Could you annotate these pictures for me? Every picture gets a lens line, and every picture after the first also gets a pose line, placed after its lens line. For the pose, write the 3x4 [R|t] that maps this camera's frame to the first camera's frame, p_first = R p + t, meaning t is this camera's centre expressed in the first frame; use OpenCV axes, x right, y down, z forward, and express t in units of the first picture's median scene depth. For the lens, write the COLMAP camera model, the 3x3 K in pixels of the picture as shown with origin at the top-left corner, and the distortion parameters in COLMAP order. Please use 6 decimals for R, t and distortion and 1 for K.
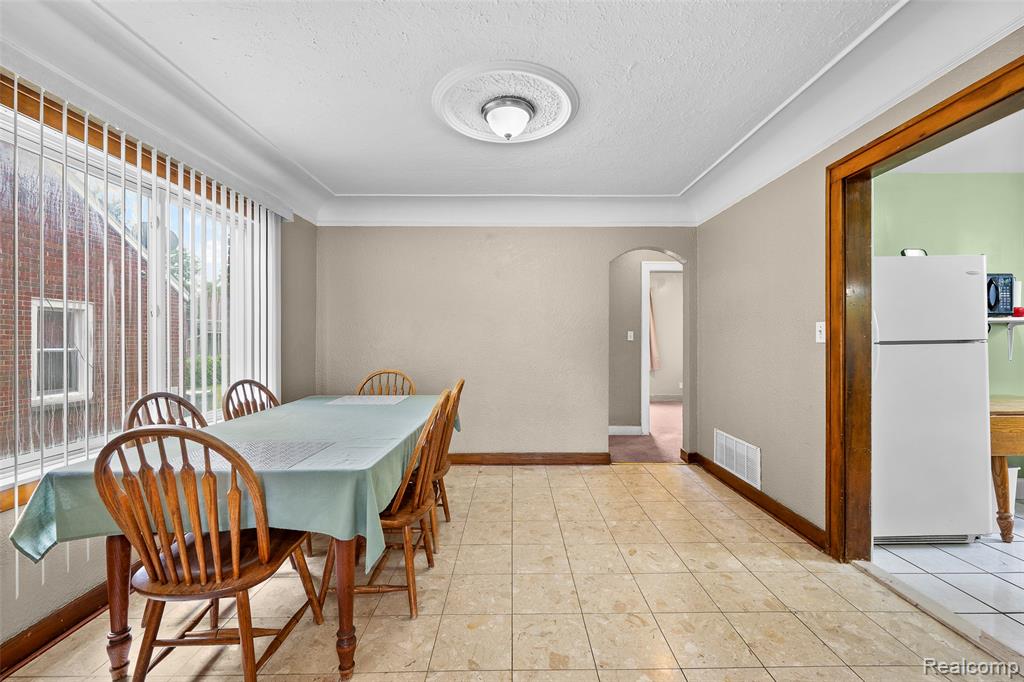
lens RADIAL K [[409.4, 0, 521.3], [0, 409.4, 335.4], [0, 0, 1]] dist [0.001534, -0.001211]
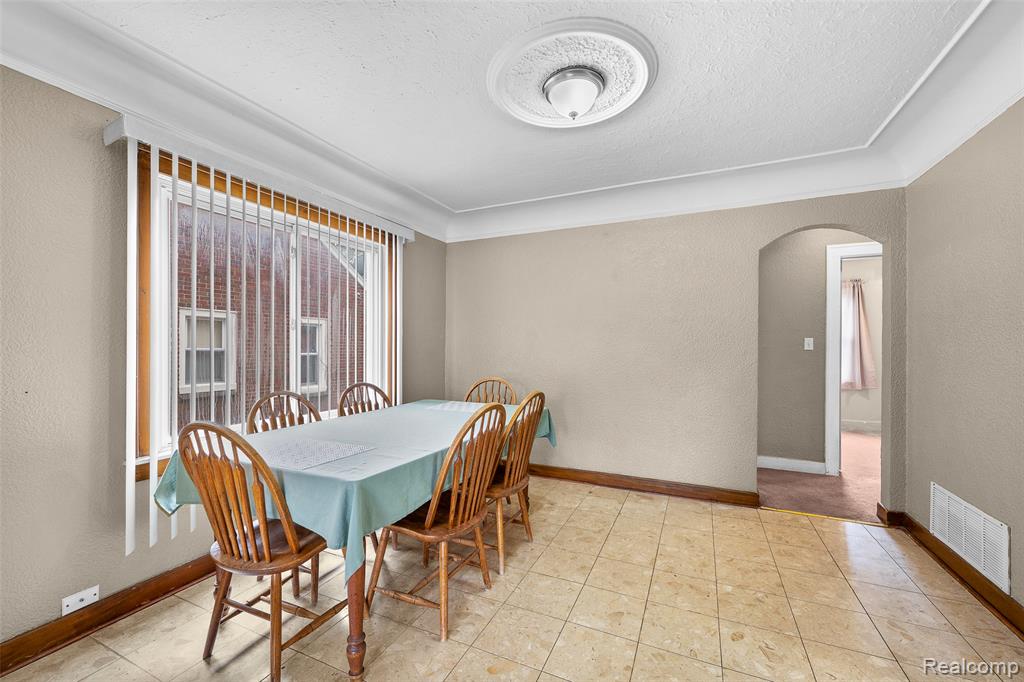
lens RADIAL K [[409.4, 0, 516.3], [0, 409.4, 342.8], [0, 0, 1]] dist [0.001534, -0.001211]
pose [[0.904706, -0.000987, -0.426036, 0.196992], [0.001050, 0.999999, -0.000086, -0.002000], [0.426036, -0.000370, 0.904706, 0.138959]]
